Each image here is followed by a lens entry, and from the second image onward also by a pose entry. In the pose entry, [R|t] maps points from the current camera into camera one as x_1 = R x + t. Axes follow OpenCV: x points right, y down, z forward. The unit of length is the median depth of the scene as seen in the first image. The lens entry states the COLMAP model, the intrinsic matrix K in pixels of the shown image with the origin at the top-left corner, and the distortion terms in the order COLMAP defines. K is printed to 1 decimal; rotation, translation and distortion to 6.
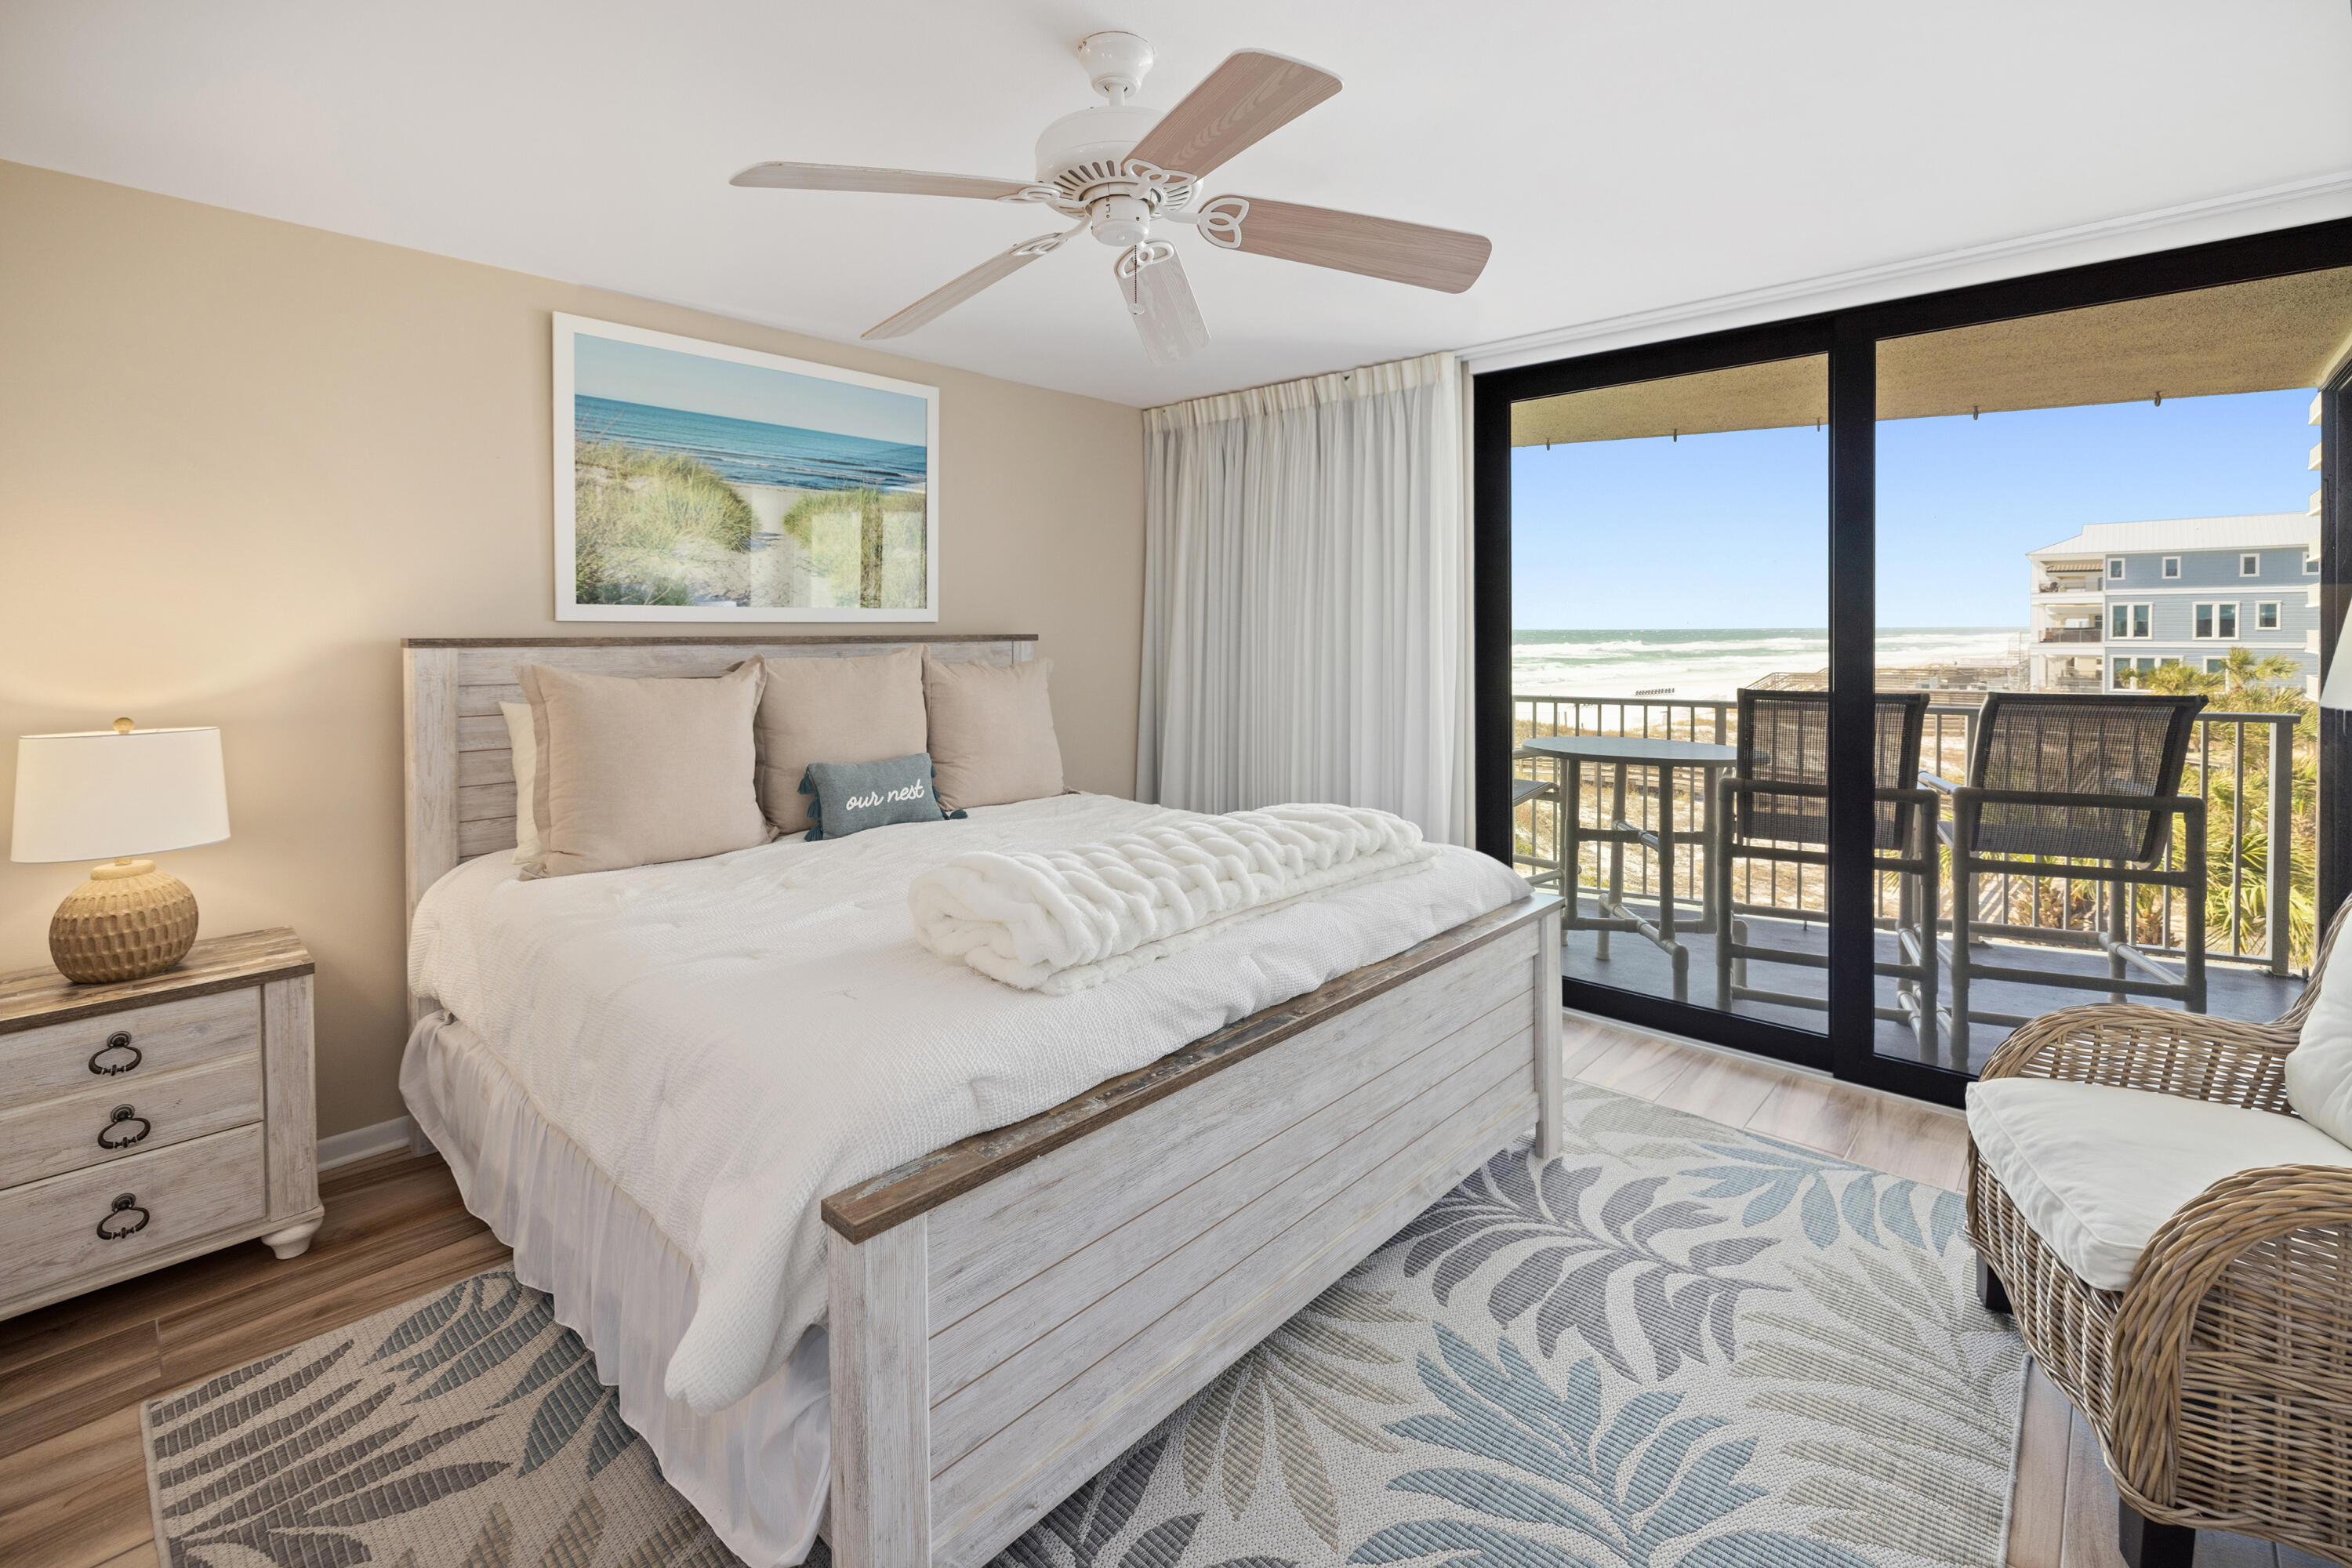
lens RADIAL K [[1006.1, 0, 1214.3], [0, 1006.1, 633.9], [0, 0, 1]] dist [-0.002352, 0.000703]
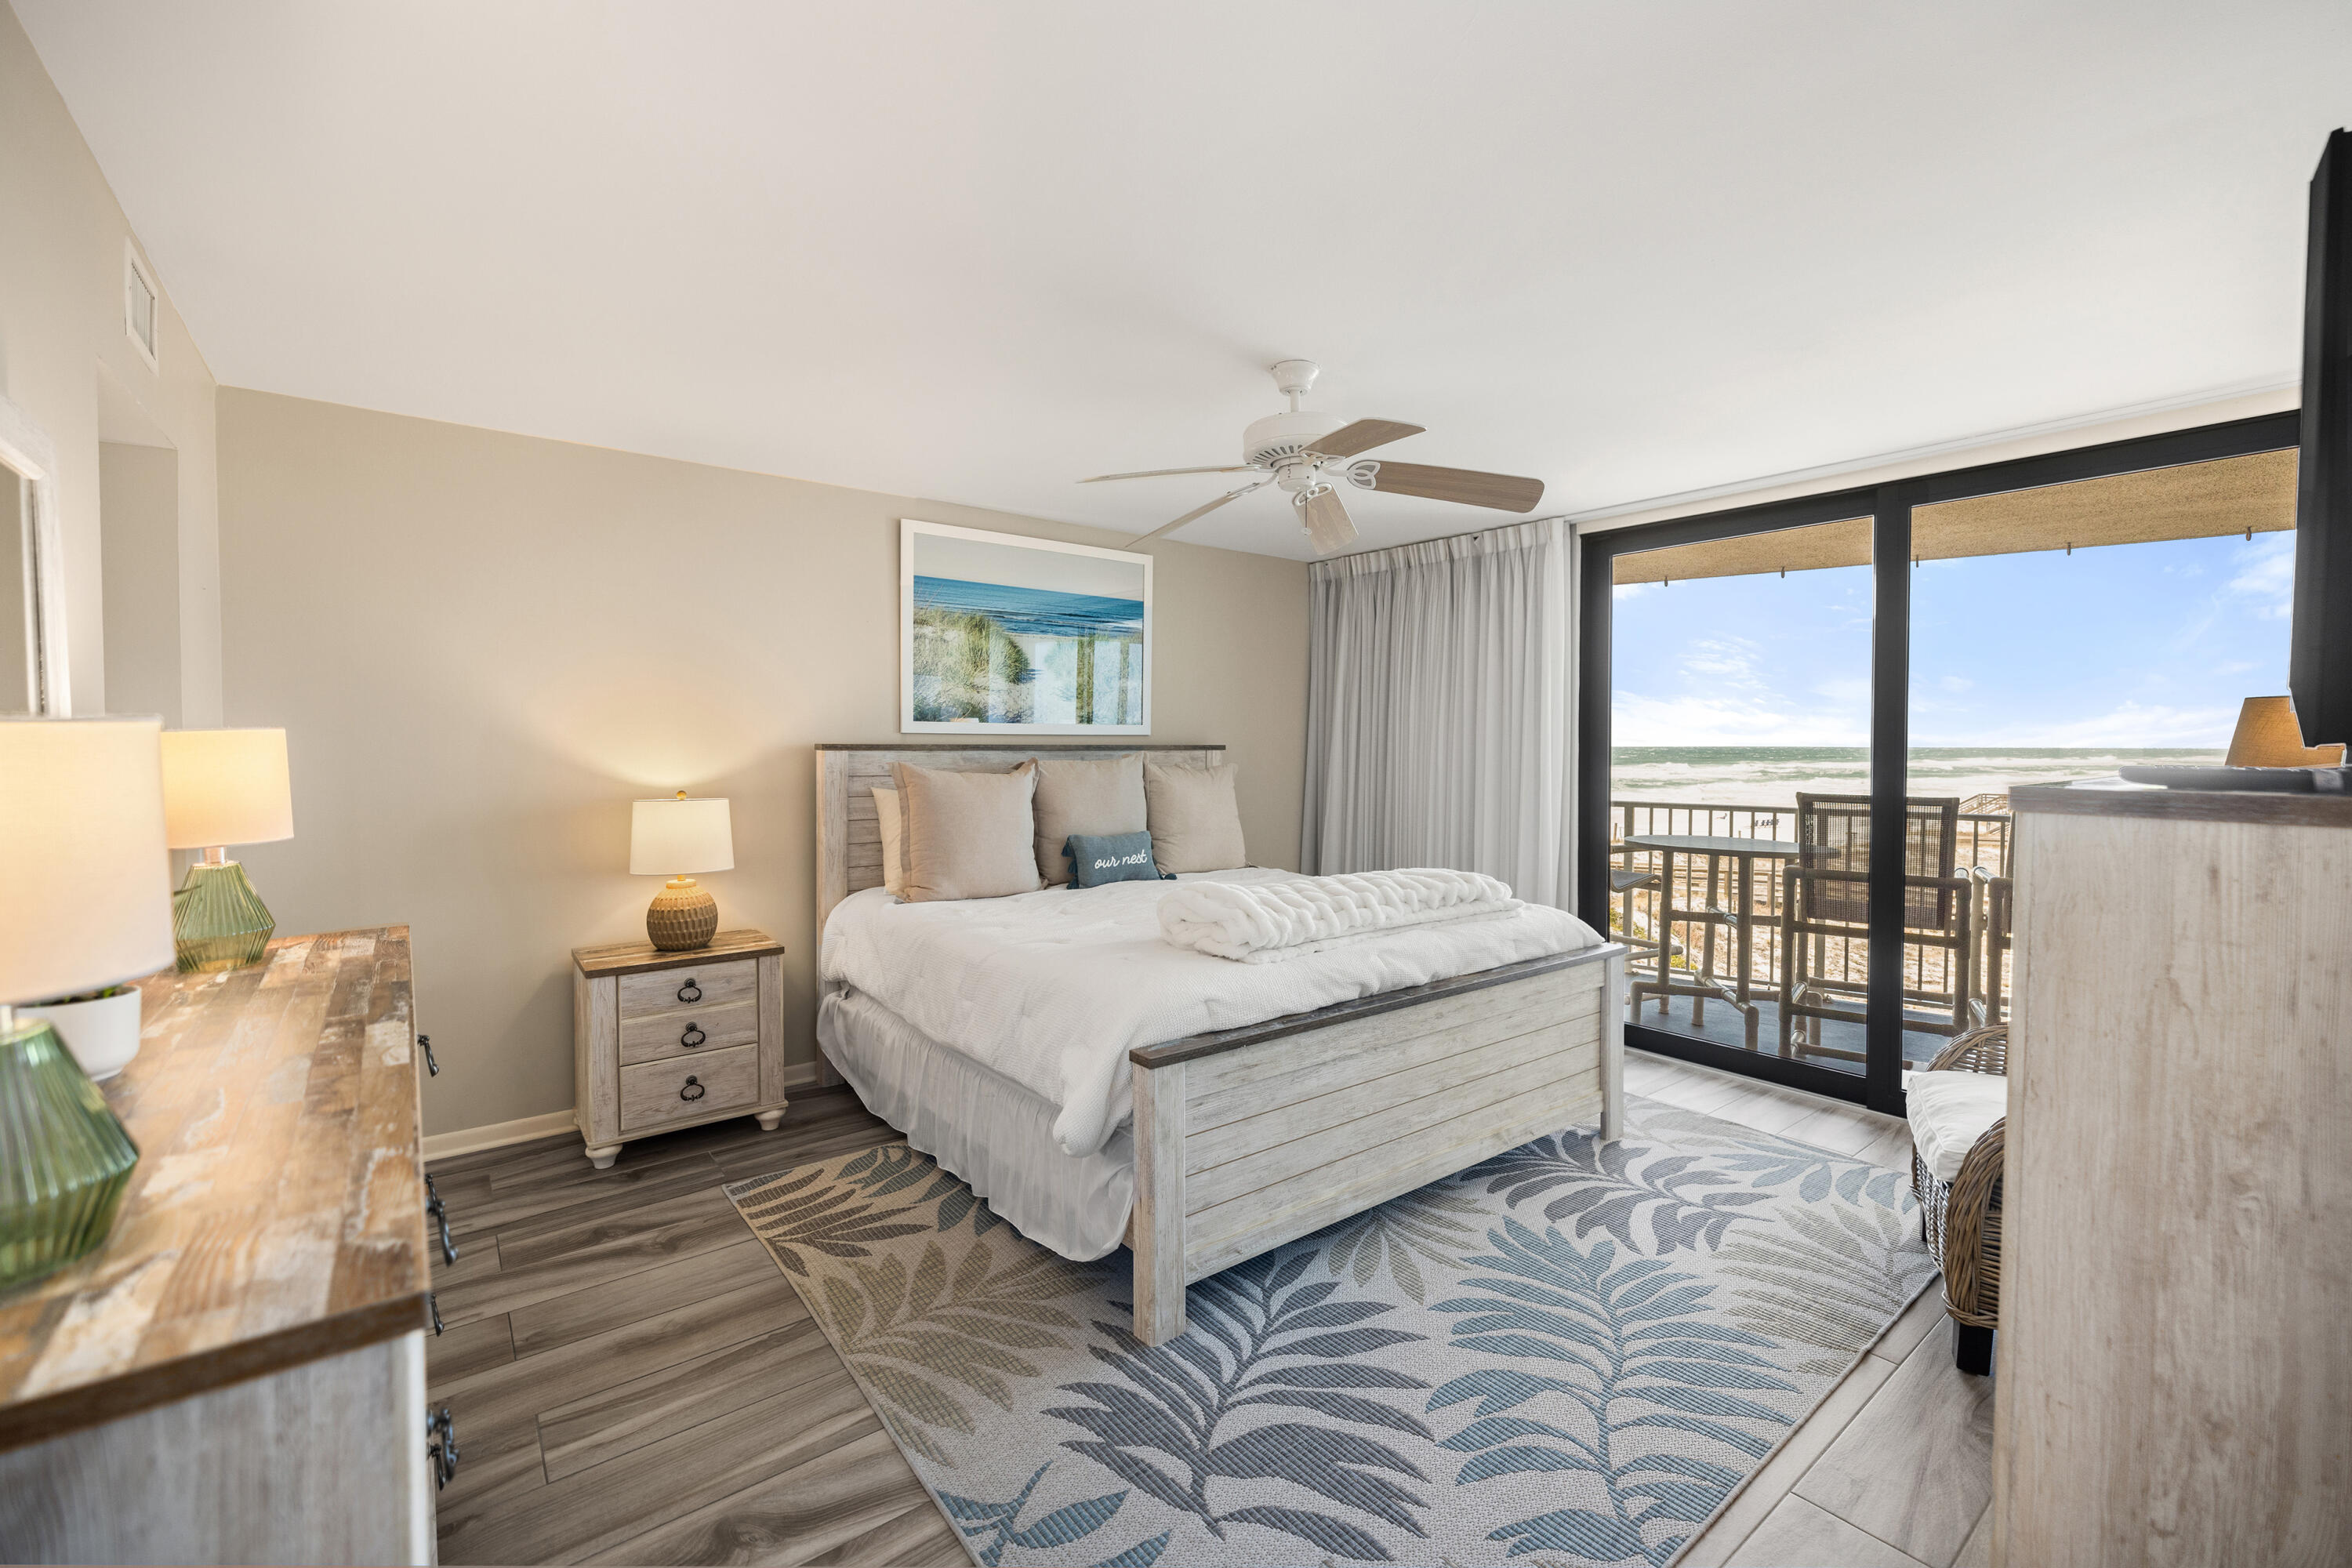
lens RADIAL K [[1006.1, 0, 1208.6], [0, 1006.1, 779.6], [0, 0, 1]] dist [-0.002352, 0.000703]
pose [[0.985966, 0.011753, -0.166532, 0.029444], [-0.006680, 0.999497, 0.030988, 0.008556], [0.166813, -0.029441, 0.985549, -0.452197]]
